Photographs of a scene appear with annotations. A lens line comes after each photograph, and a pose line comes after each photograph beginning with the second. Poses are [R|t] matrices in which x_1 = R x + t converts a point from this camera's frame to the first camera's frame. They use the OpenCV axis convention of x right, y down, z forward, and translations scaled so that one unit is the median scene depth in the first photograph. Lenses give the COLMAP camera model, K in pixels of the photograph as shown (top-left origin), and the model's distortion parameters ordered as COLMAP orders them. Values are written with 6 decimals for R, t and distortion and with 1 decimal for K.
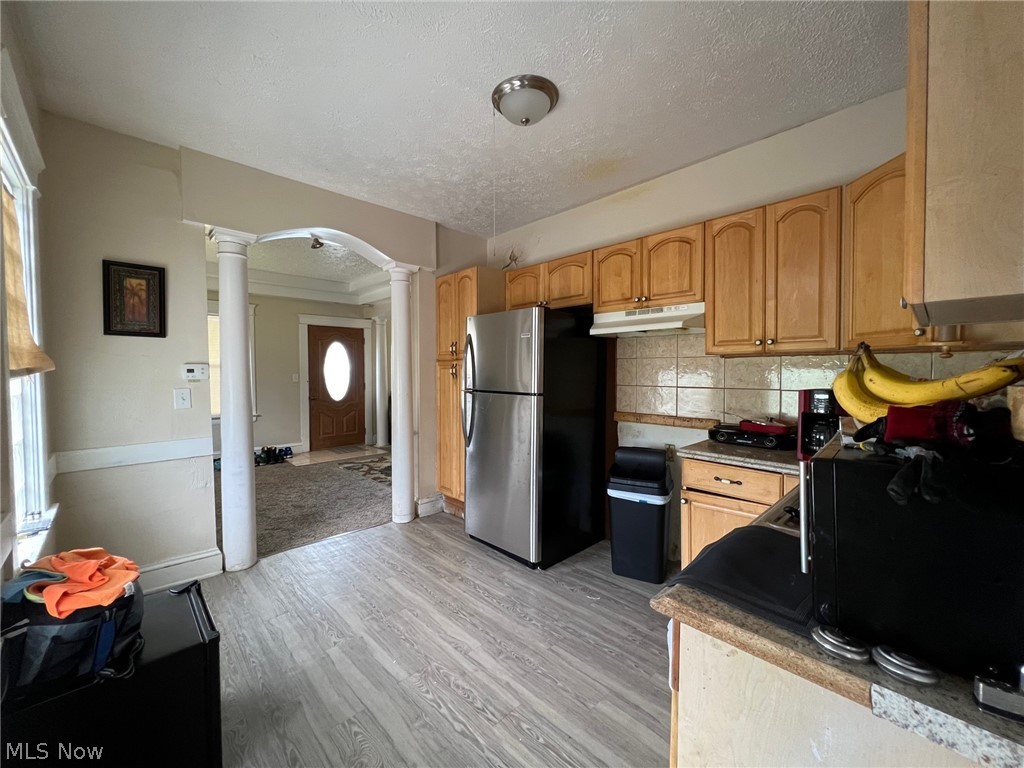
lens RADIAL K [[410.6, 0, 512.2], [0, 410.6, 381.0], [0, 0, 1]] dist [-0.001793, 0.000794]
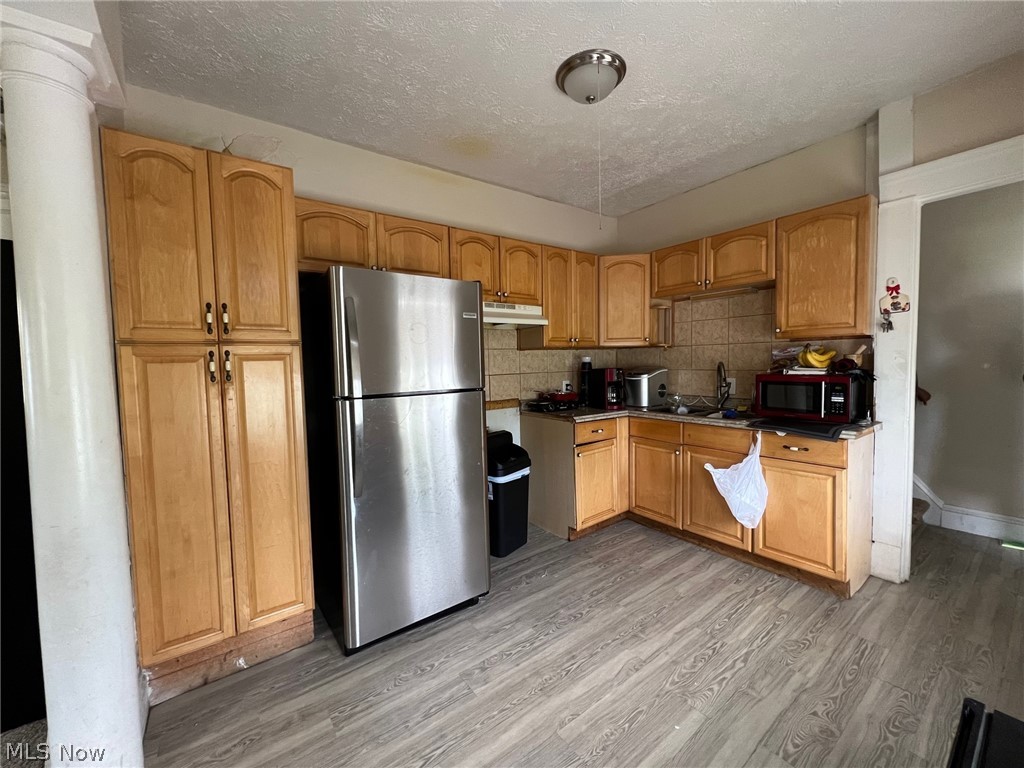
lens RADIAL K [[410.6, 0, 510.1], [0, 410.6, 380.5], [0, 0, 1]] dist [-0.001793, 0.000794]
pose [[0.129225, -0.050899, 0.990308, -0.764782], [0.048789, 0.997799, 0.044917, -0.019838], [-0.990414, 0.042512, 0.131423, 0.846824]]
